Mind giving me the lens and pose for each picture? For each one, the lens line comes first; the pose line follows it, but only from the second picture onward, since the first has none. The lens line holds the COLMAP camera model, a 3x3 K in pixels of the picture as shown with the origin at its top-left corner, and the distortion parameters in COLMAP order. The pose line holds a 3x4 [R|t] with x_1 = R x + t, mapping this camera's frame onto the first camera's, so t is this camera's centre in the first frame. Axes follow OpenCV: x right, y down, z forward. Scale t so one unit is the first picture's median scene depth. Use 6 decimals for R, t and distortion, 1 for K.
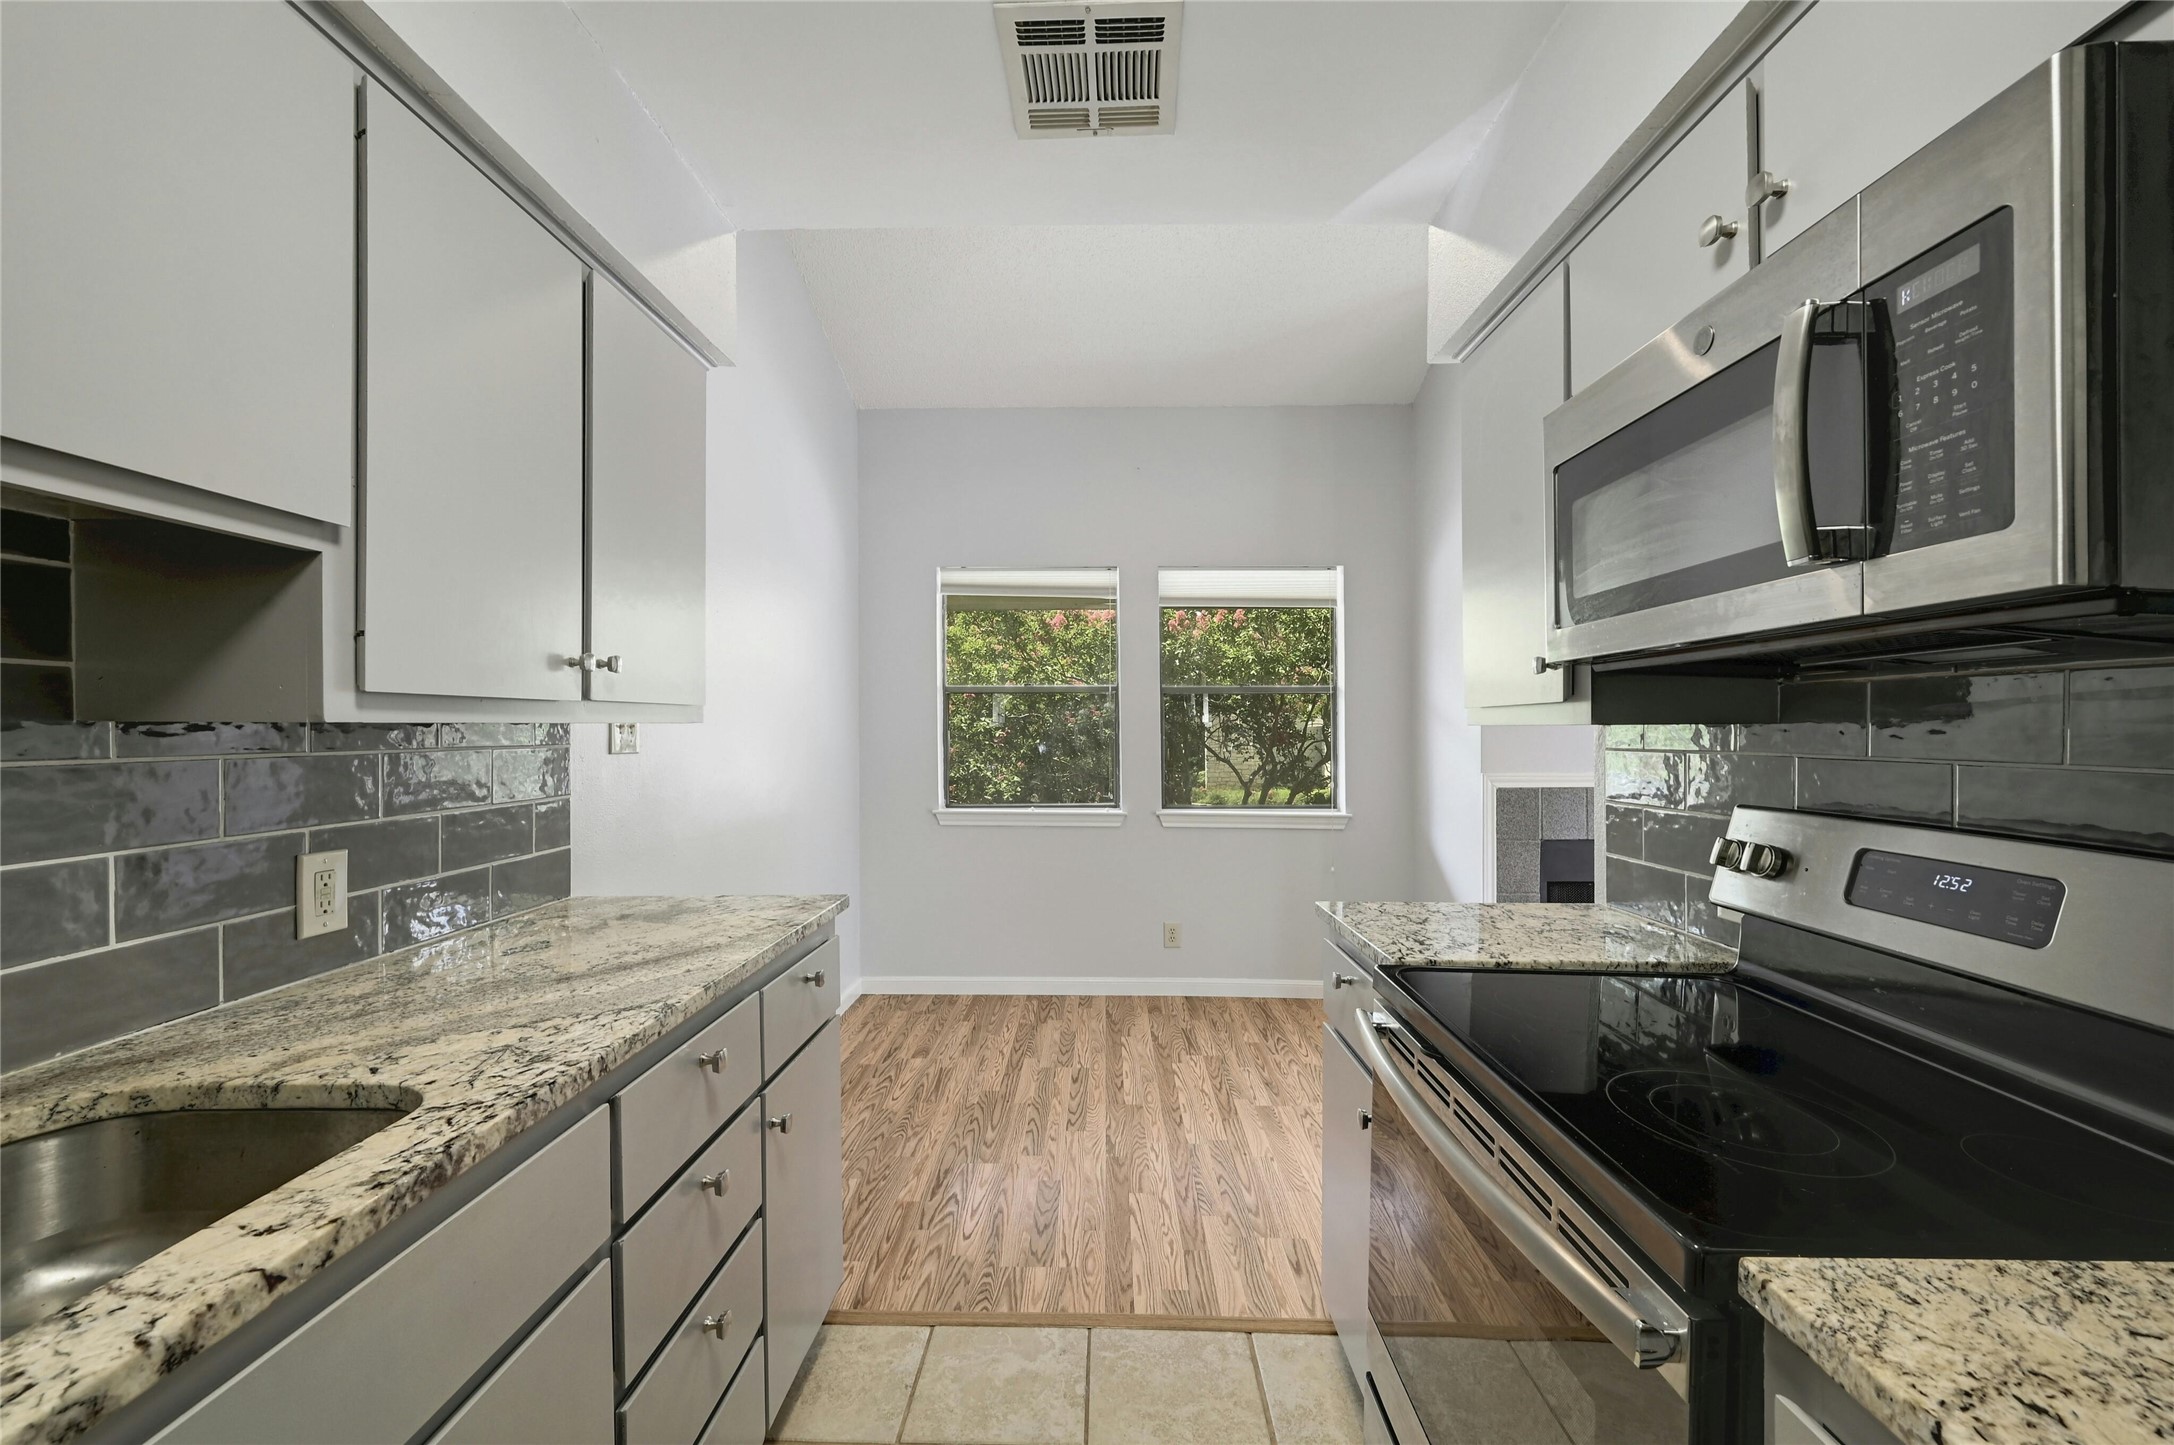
lens RADIAL K [[856.2, 0, 1090.3], [0, 856.2, 710.2], [0, 0, 1]] dist [-0.001729, 0.000873]
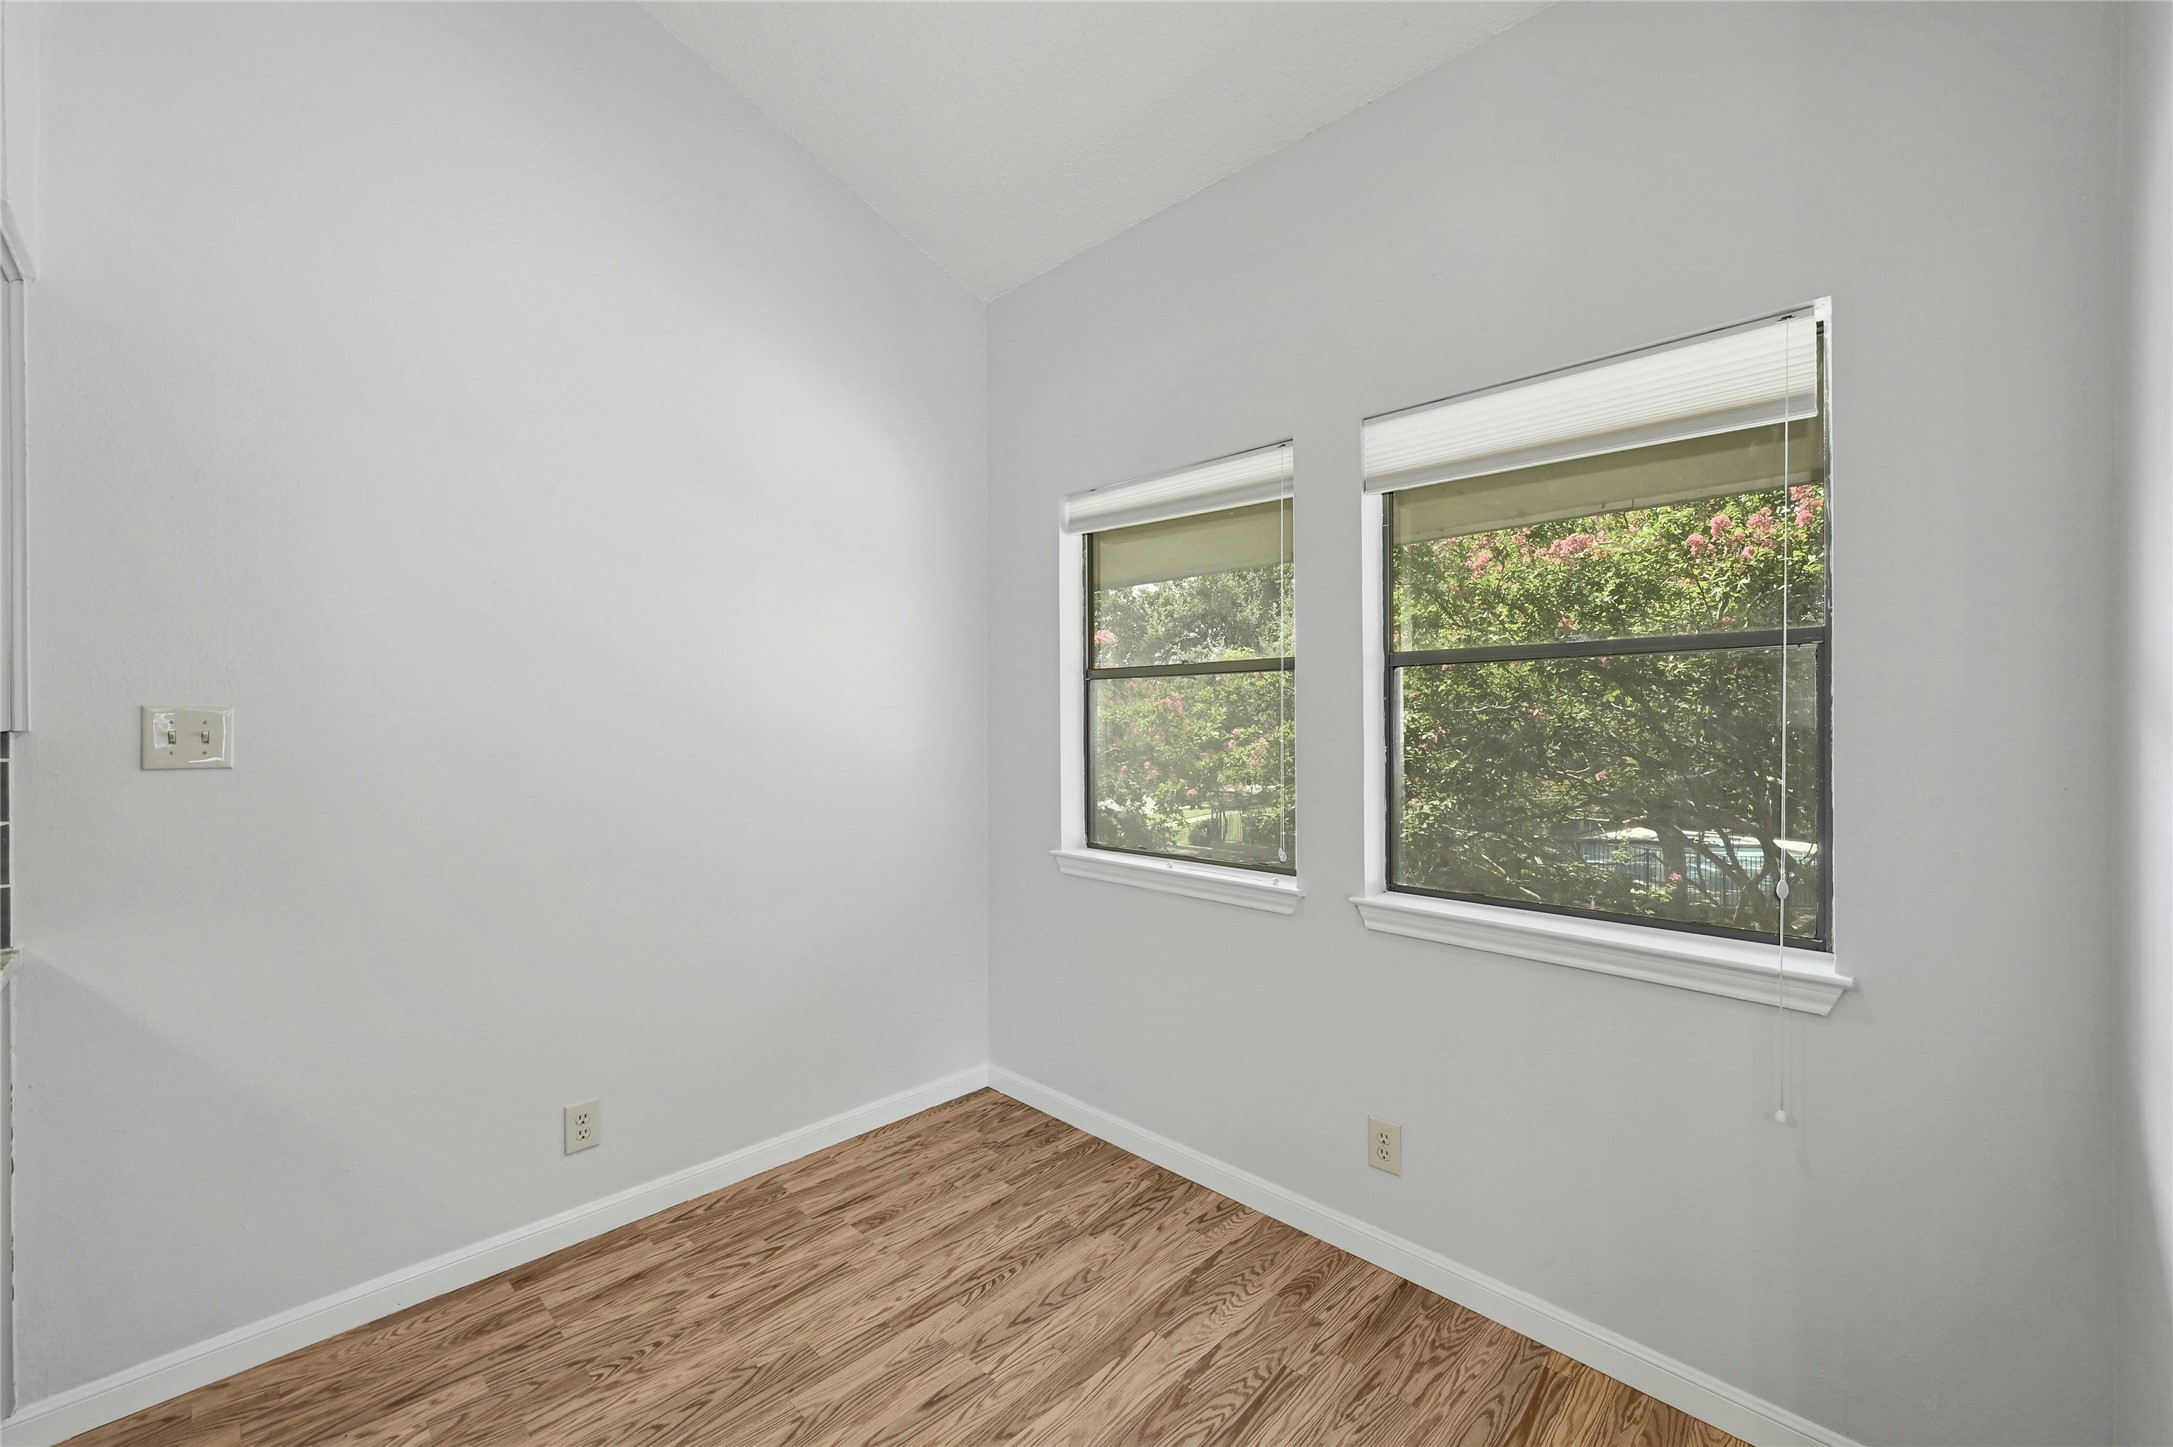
lens RADIAL K [[855.8, 0, 1087.9], [0, 855.8, 728.3], [0, 0, 1]] dist [-0.001729, 0.000873]
pose [[0.733087, 0.003508, -0.680126, 0.344702], [0.011680, 0.999774, 0.017747, 0.005892], [0.680035, -0.020954, 0.732880, 0.576040]]
